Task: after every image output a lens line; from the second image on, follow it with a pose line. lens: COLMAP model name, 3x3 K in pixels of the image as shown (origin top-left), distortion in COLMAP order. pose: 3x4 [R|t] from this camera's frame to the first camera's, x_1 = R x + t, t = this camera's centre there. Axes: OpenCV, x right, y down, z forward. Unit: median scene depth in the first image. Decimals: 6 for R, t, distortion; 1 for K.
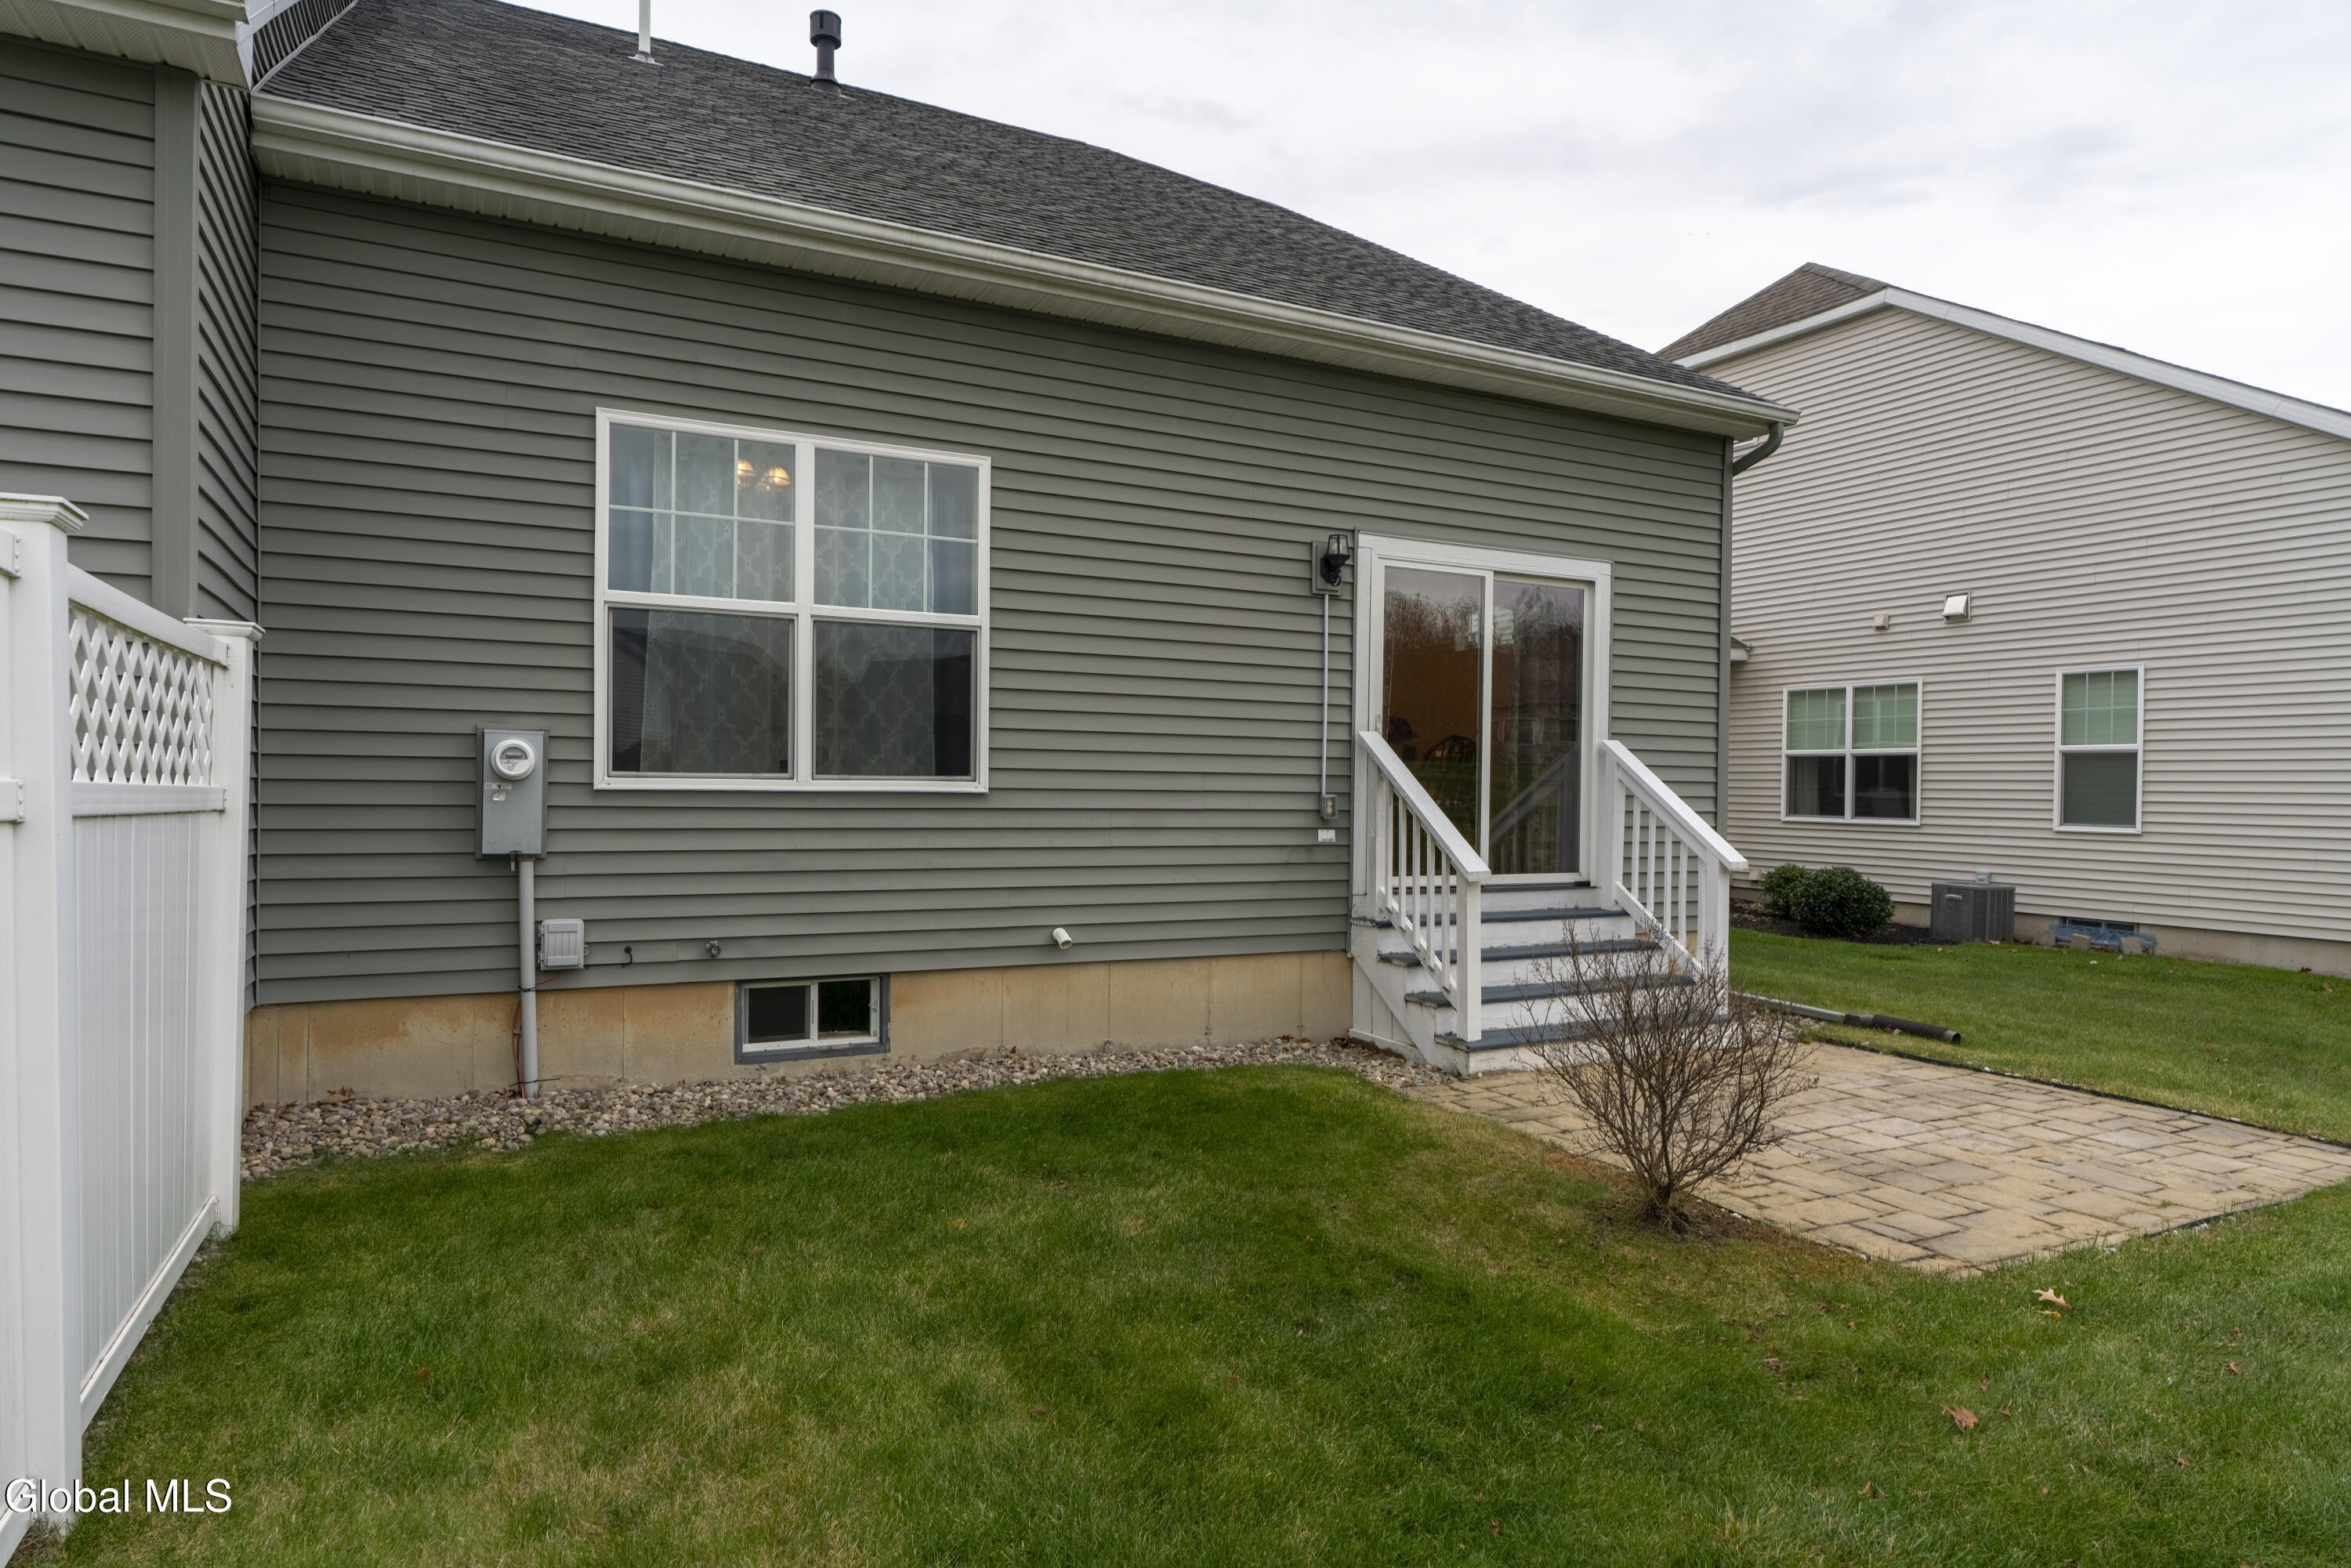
lens RADIAL K [[1387.5, 0, 1178.3], [0, 1387.5, 785.7], [0, 0, 1]] dist [-0.009931, -0.000756]
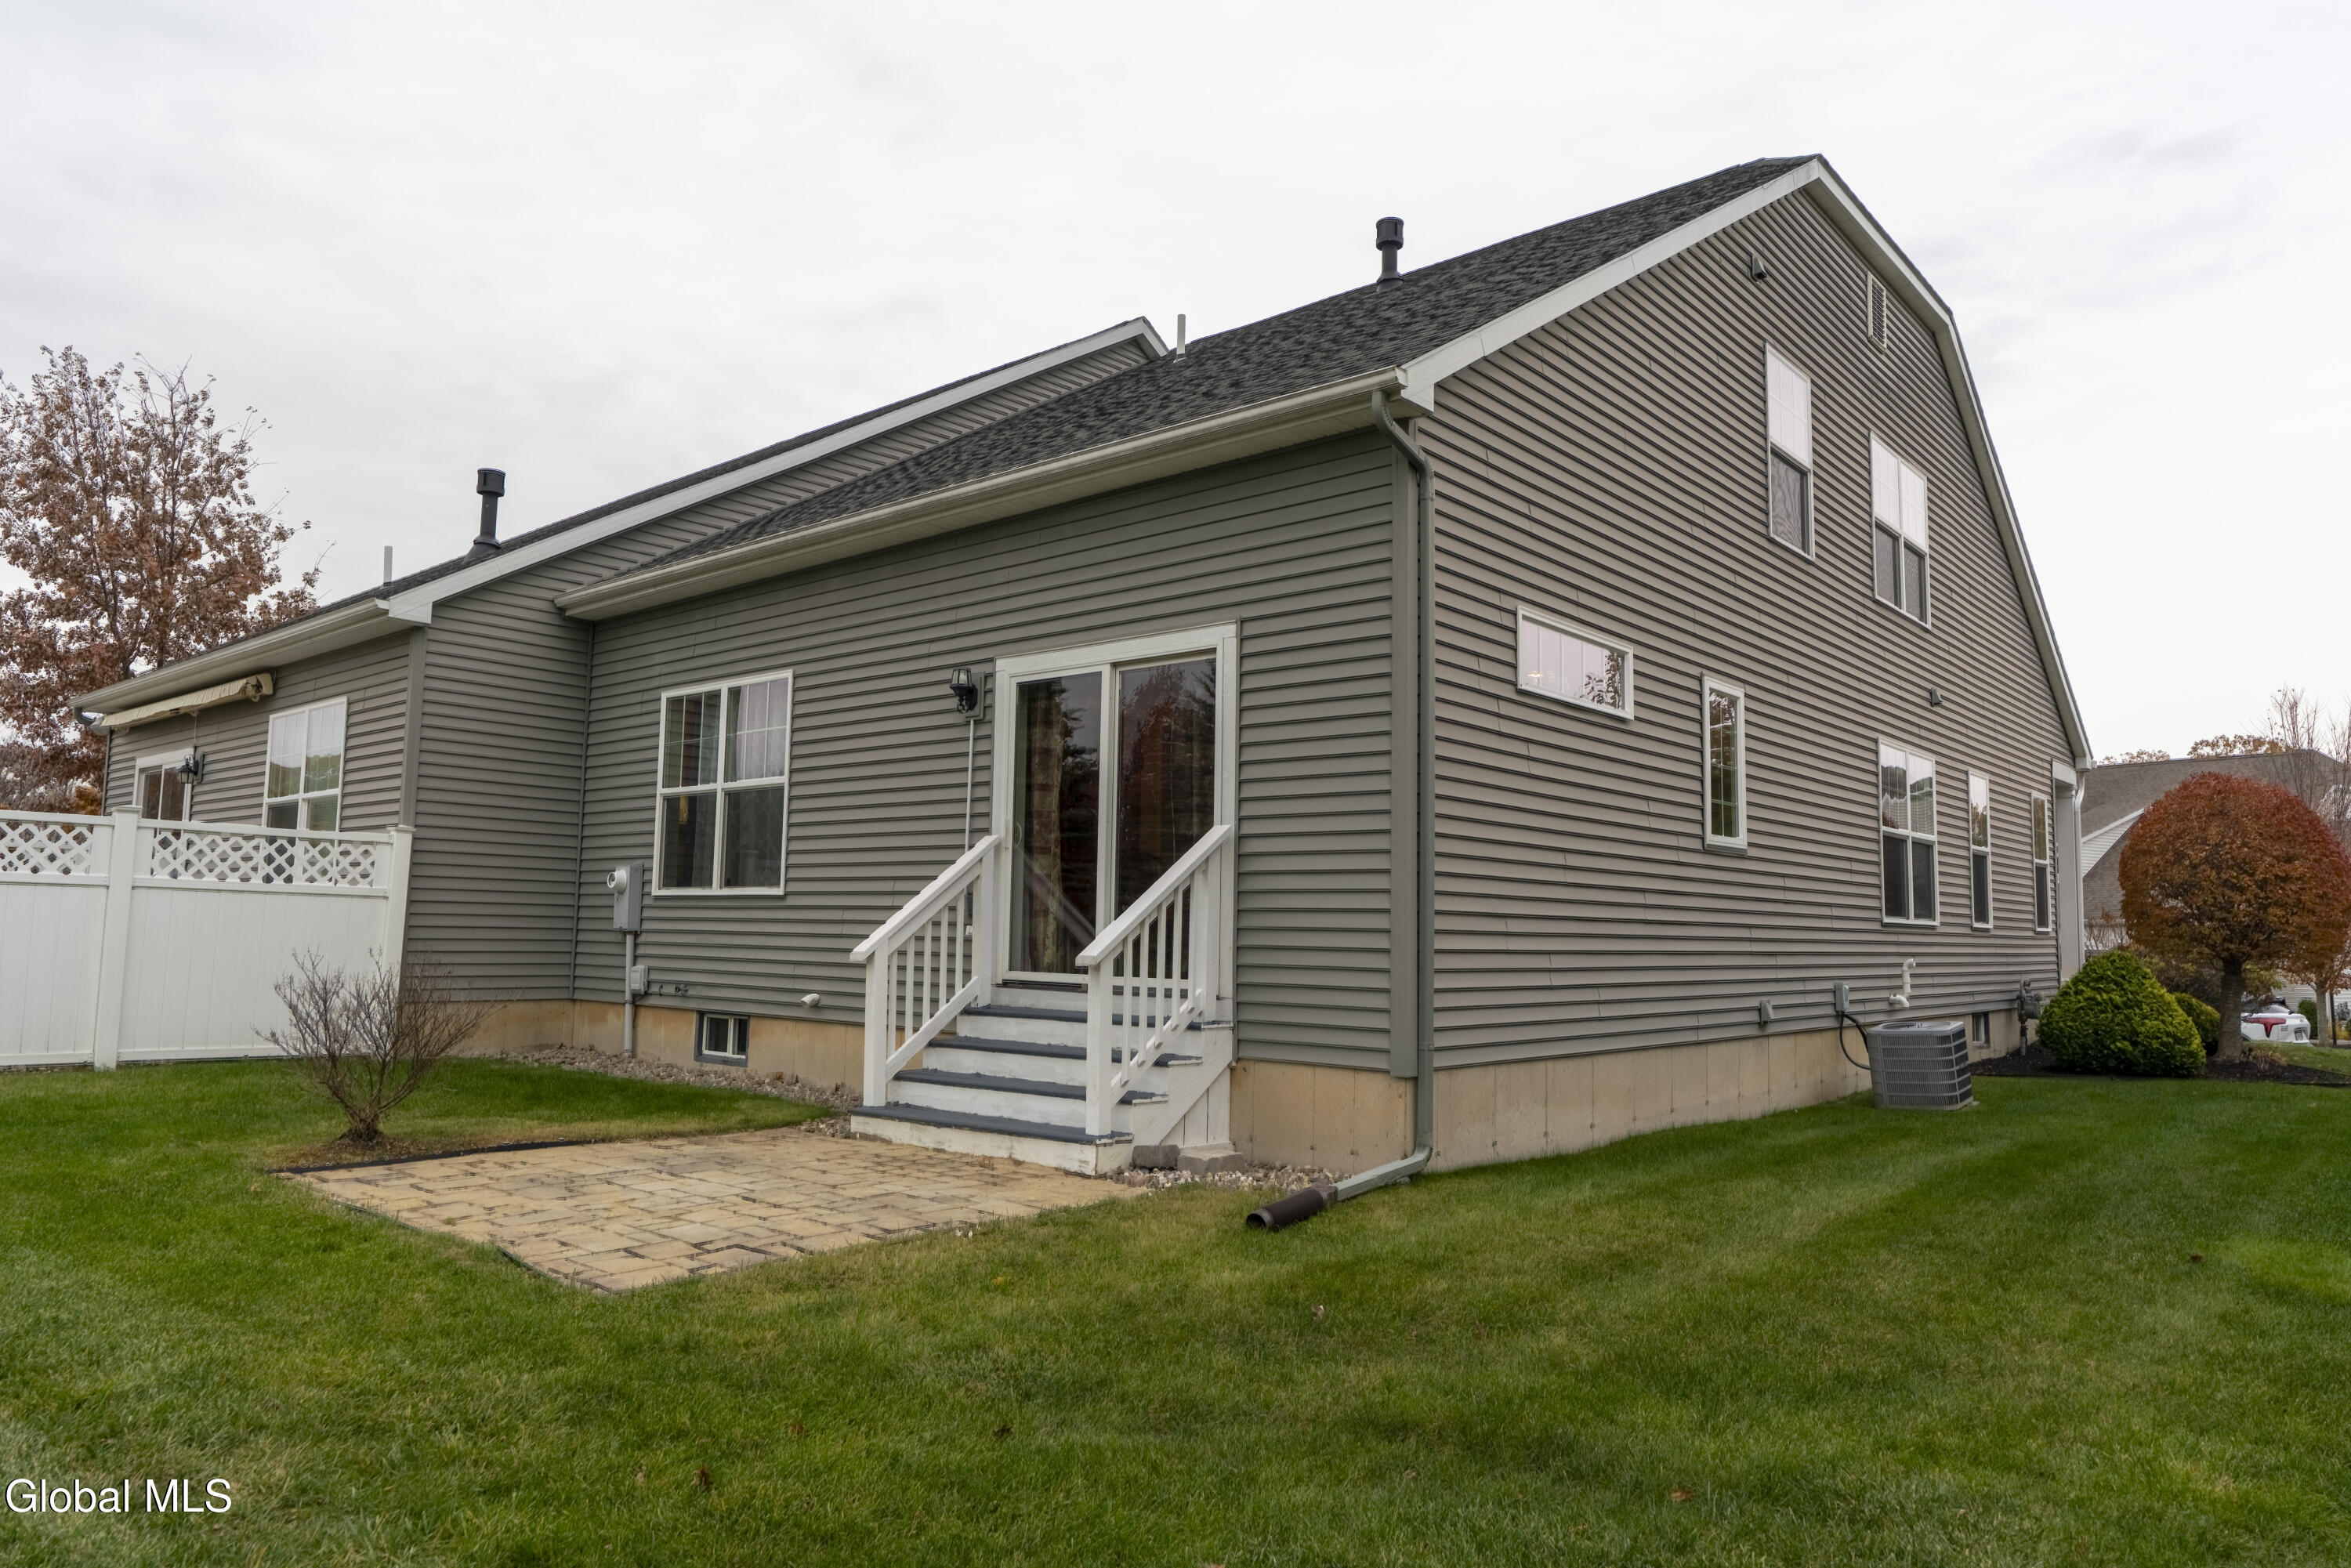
lens RADIAL K [[1514.6, 0, 1175.8], [0, 1514.6, 793.0], [0, 0, 1]] dist [-0.002651, -0.000121]
pose [[0.366043, -0.089653, -0.926270, 1.360523], [-0.006289, 0.995088, -0.098799, 0.047540], [0.930577, 0.041990, 0.363681, 0.719606]]
